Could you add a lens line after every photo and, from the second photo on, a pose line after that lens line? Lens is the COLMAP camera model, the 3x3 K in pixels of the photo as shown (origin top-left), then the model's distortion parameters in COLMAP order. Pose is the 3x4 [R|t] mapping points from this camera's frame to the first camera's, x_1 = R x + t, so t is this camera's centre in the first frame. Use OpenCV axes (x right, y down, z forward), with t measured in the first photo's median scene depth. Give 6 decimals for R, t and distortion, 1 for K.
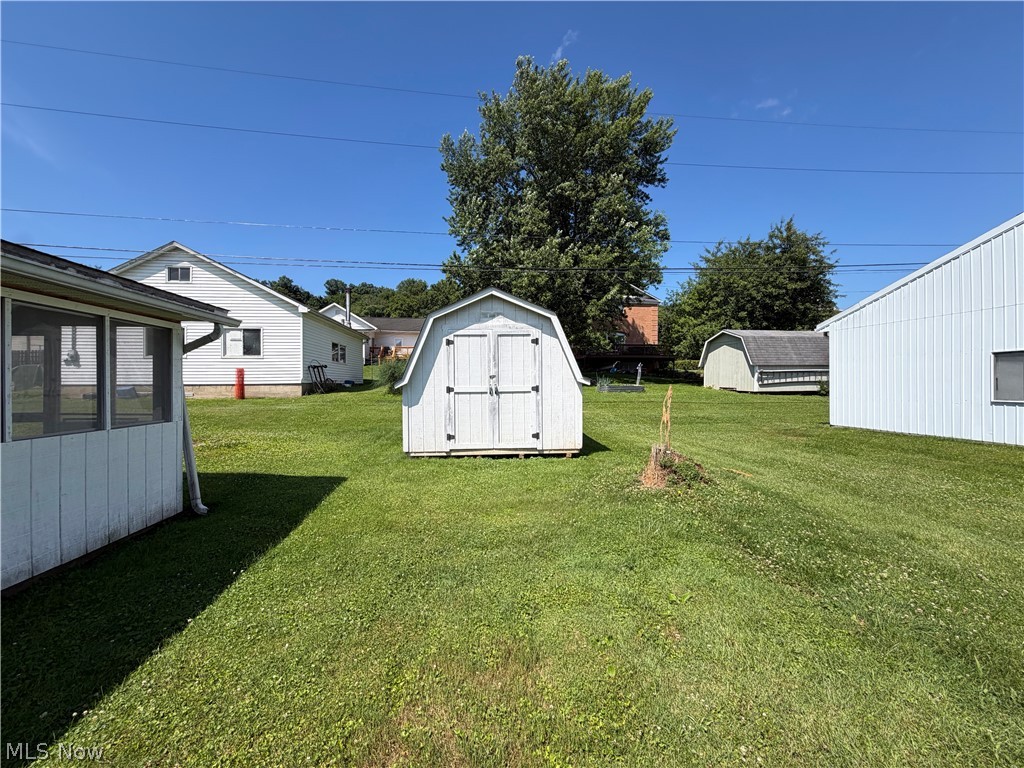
lens RADIAL K [[411.6, 0, 512.0], [0, 411.6, 384.0], [0, 0, 1]] dist [0.000312, 0.000022]
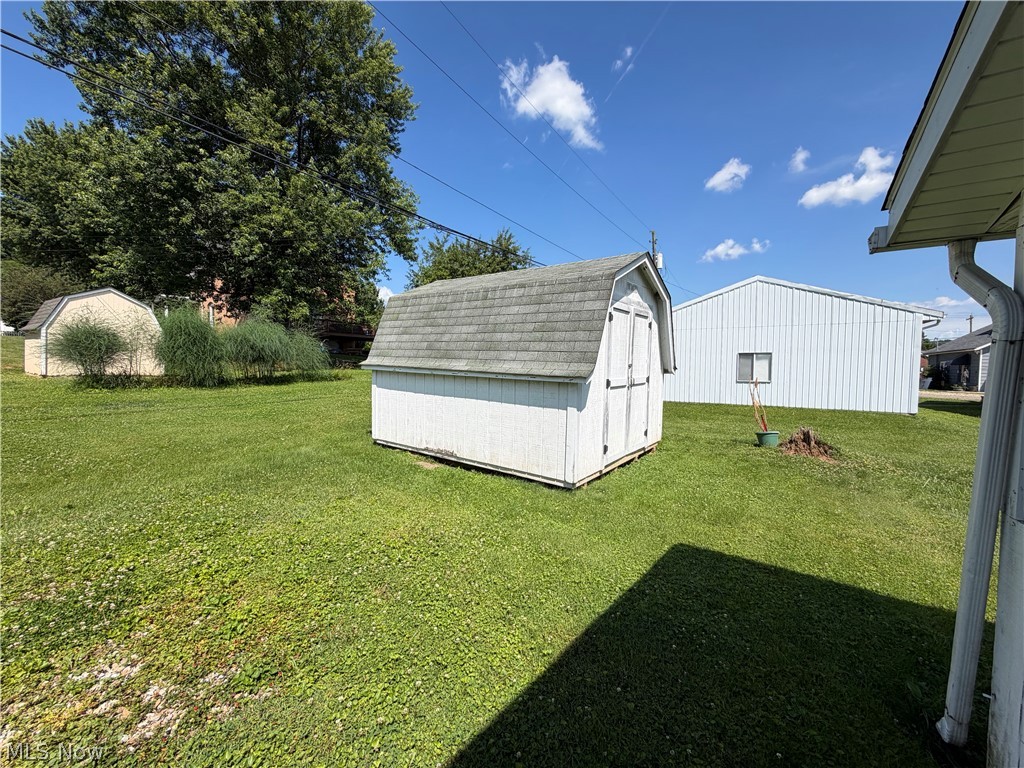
lens RADIAL K [[411.6, 0, 512.0], [0, 411.6, 384.0], [0, 0, 1]] dist [0.000312, 0.000022]
pose [[0.659119, -0.024731, 0.751632, -0.794775], [-0.014032, 0.998881, 0.045171, -0.015448], [-0.751908, -0.040320, 0.658034, 0.650244]]
